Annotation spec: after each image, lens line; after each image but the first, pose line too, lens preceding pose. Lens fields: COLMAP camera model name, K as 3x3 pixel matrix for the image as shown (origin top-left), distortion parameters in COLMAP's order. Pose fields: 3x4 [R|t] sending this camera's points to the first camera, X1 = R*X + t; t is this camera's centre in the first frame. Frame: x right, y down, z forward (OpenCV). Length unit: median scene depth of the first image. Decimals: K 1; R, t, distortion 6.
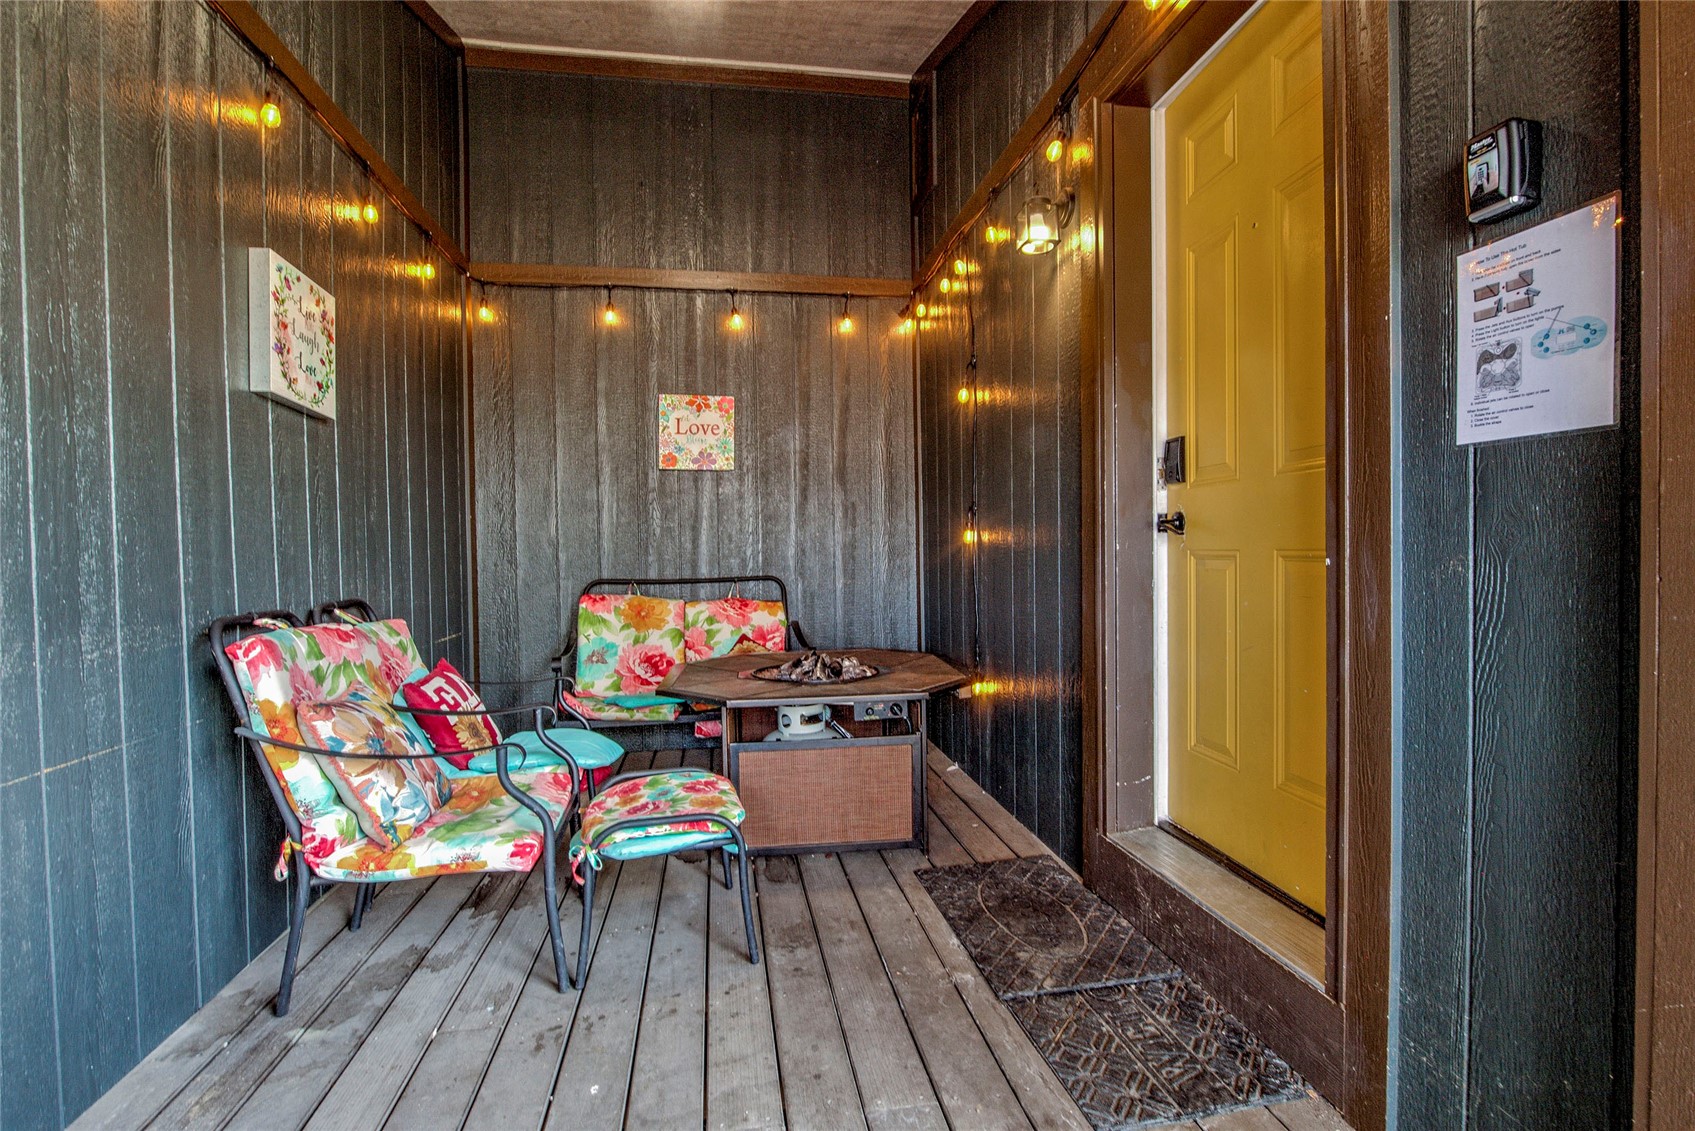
lens RADIAL K [[806.2, 0, 847.1], [0, 806.2, 567.9], [0, 0, 1]] dist [-0.003121, -0.006776]
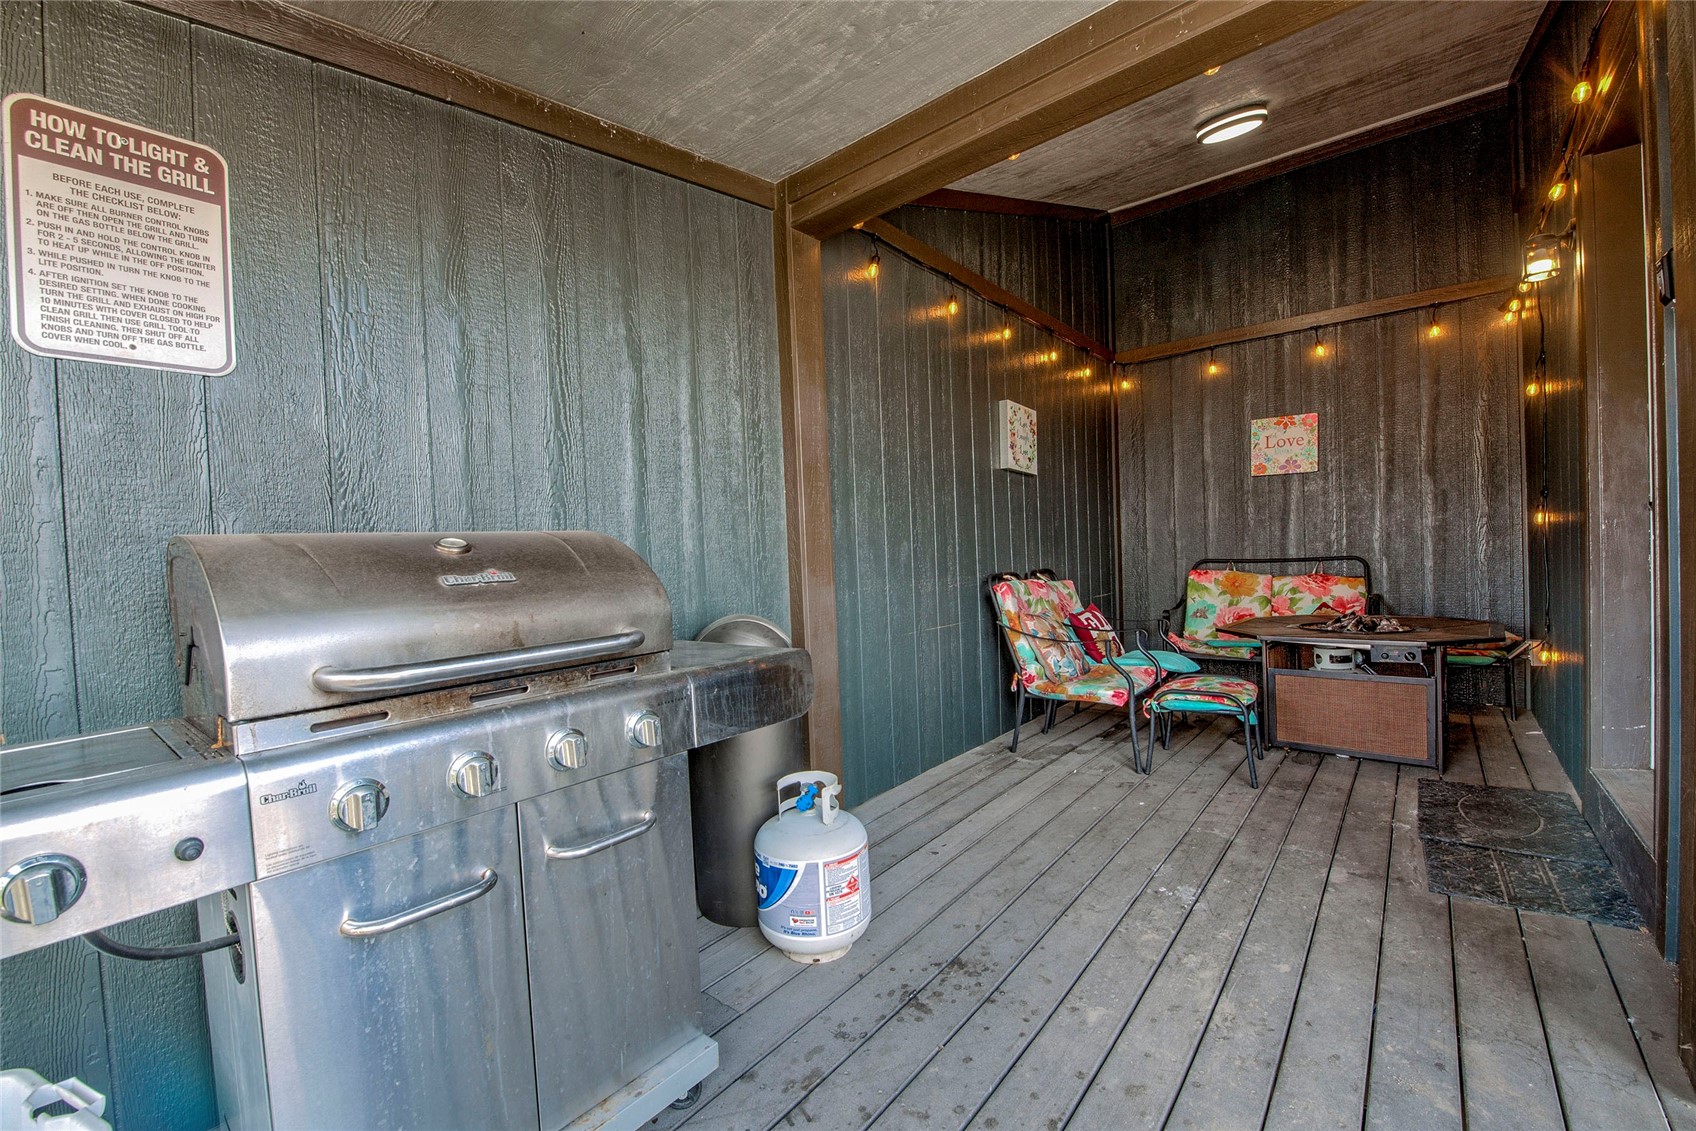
lens RADIAL K [[709.4, 0, 845.4], [0, 709.4, 568.8], [0, 0, 1]] dist [-0.023756, -0.000559]
pose [[0.660965, 0.006082, -0.750392, 0.326404], [0.009395, 0.999822, 0.016380, 0.008242], [0.750357, -0.017876, 0.660790, -0.458036]]
